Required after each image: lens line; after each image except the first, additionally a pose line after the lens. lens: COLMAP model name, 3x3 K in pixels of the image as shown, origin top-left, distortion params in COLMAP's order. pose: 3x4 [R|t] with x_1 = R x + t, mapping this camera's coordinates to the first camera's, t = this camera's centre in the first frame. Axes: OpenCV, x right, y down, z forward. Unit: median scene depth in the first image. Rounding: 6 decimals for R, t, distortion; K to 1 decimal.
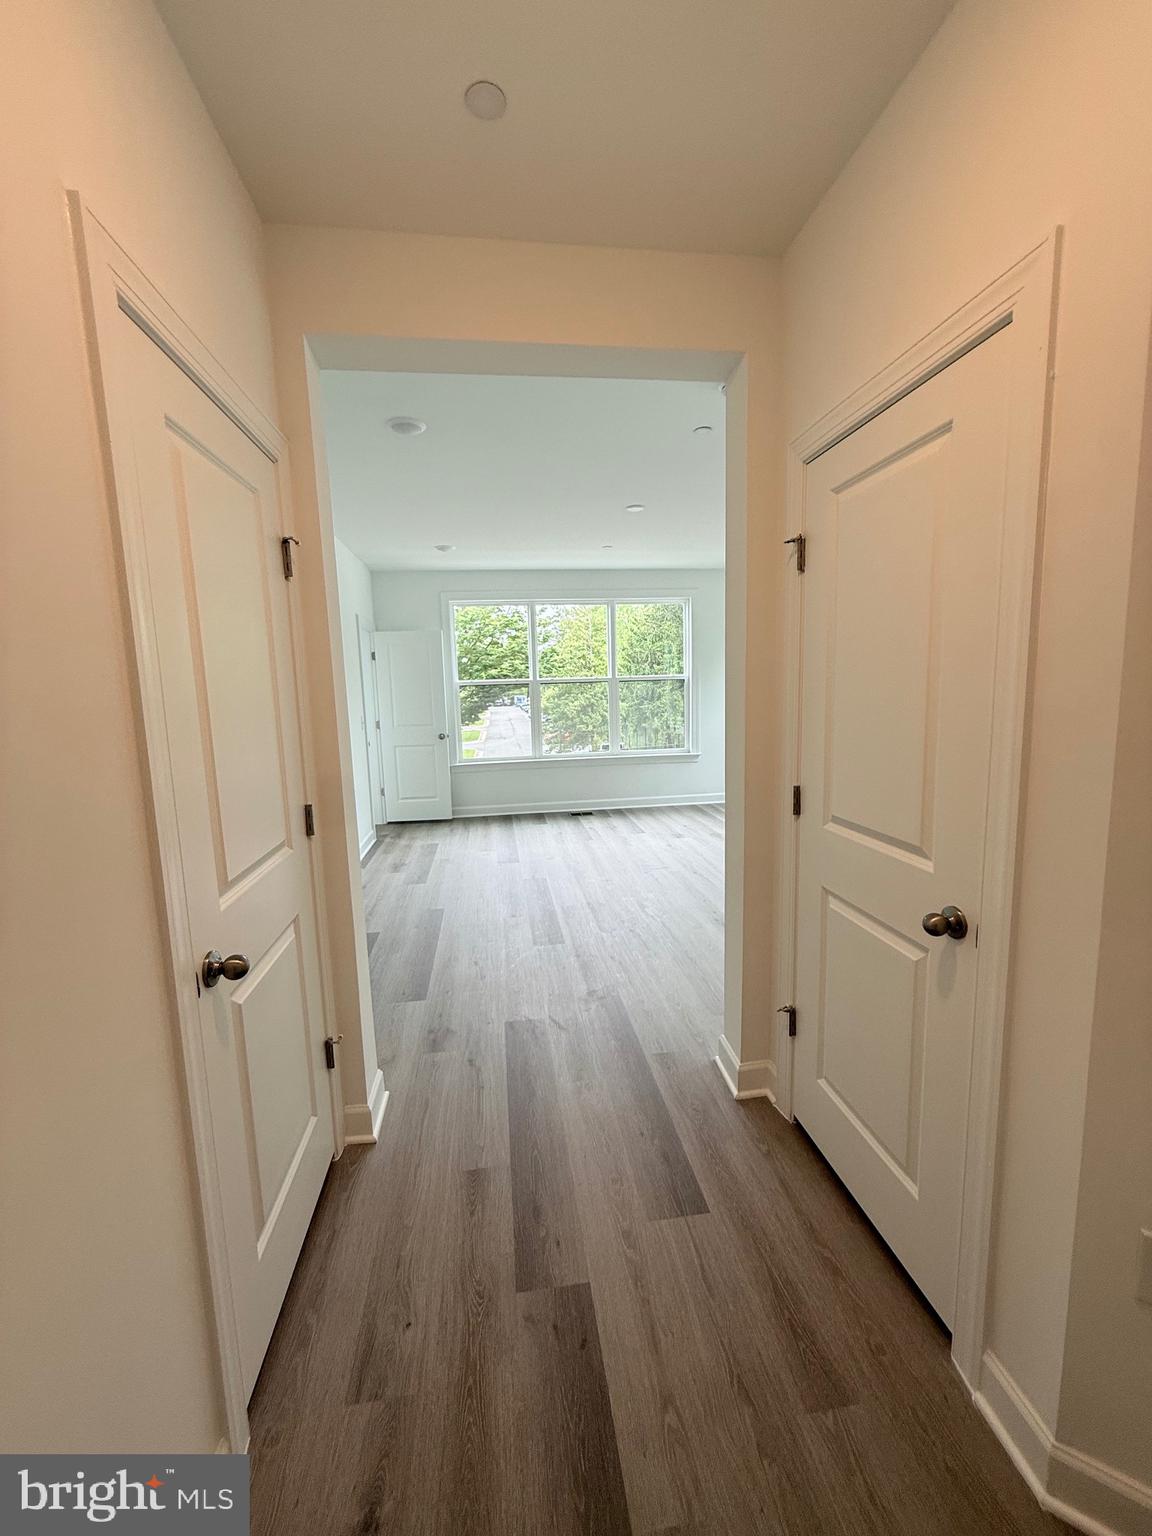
lens RADIAL K [[613.2, 0, 578.4], [0, 613.2, 771.2], [0, 0, 1]] dist [0.000615, -0.000469]
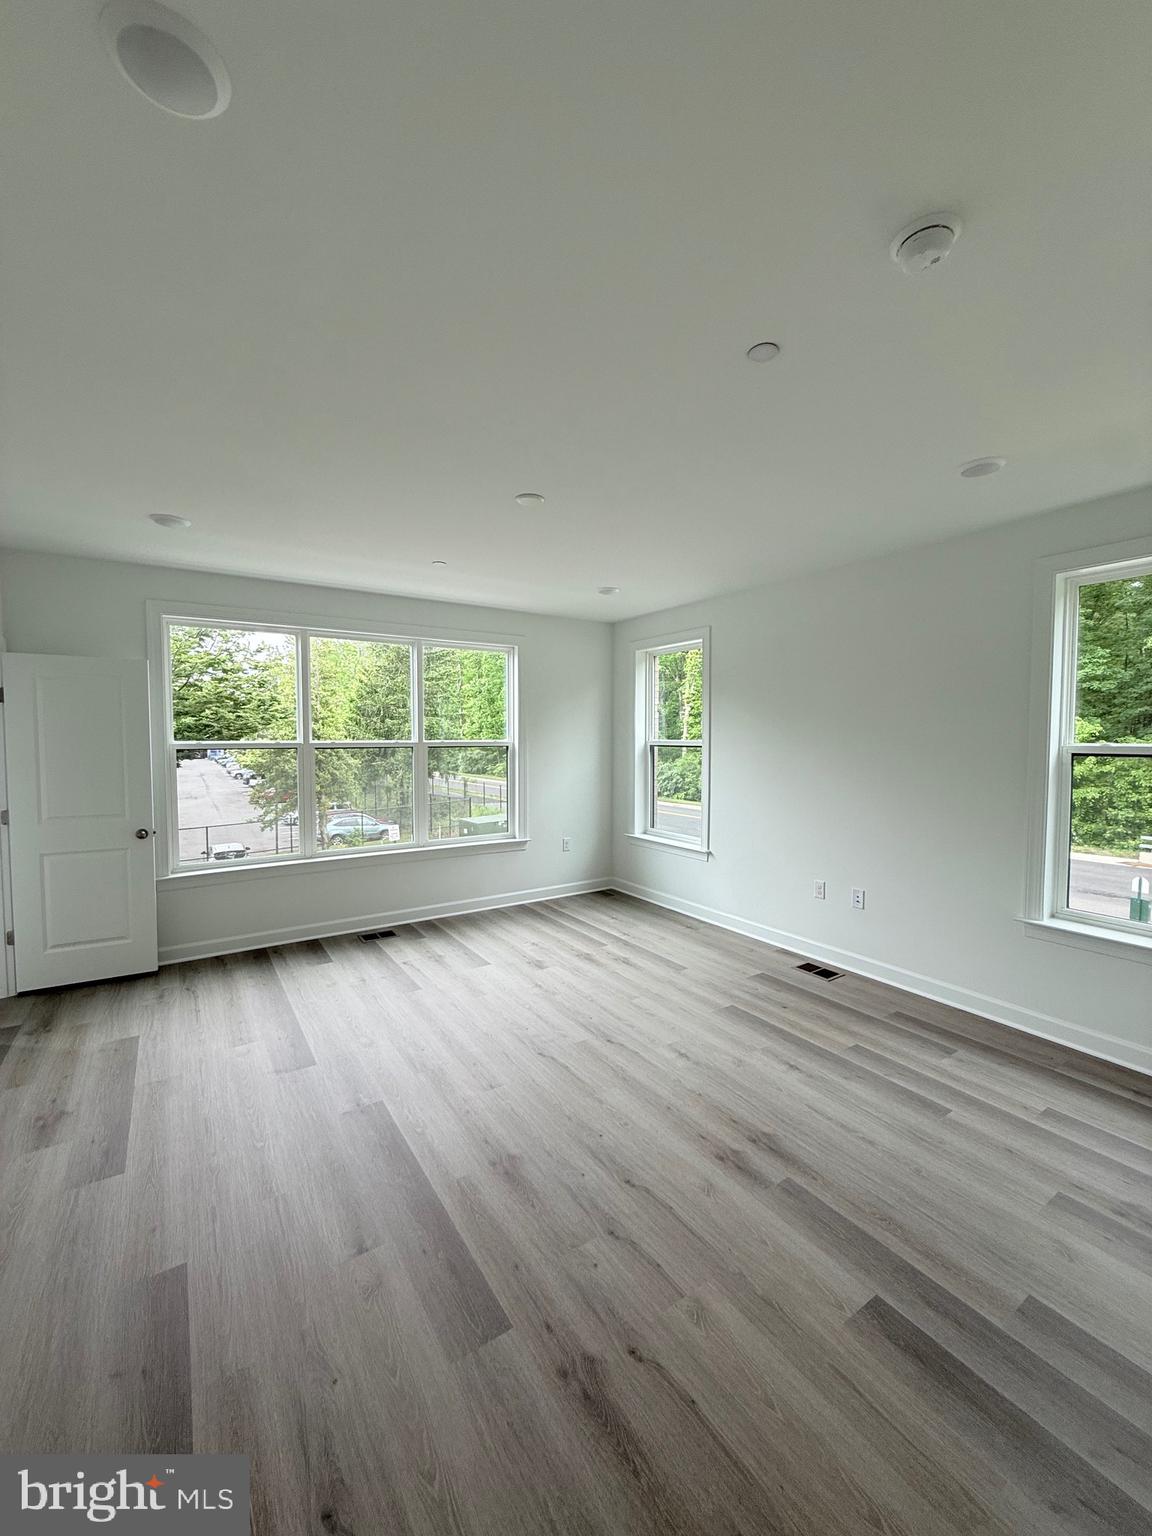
lens RADIAL K [[613.2, 0, 575.7], [0, 613.2, 770.4], [0, 0, 1]] dist [0.000615, -0.000469]
pose [[0.904453, 0.005877, 0.426533, -0.090266], [0.032722, 0.996003, -0.083110, -0.051594], [-0.425316, 0.089126, 0.900646, 0.259583]]
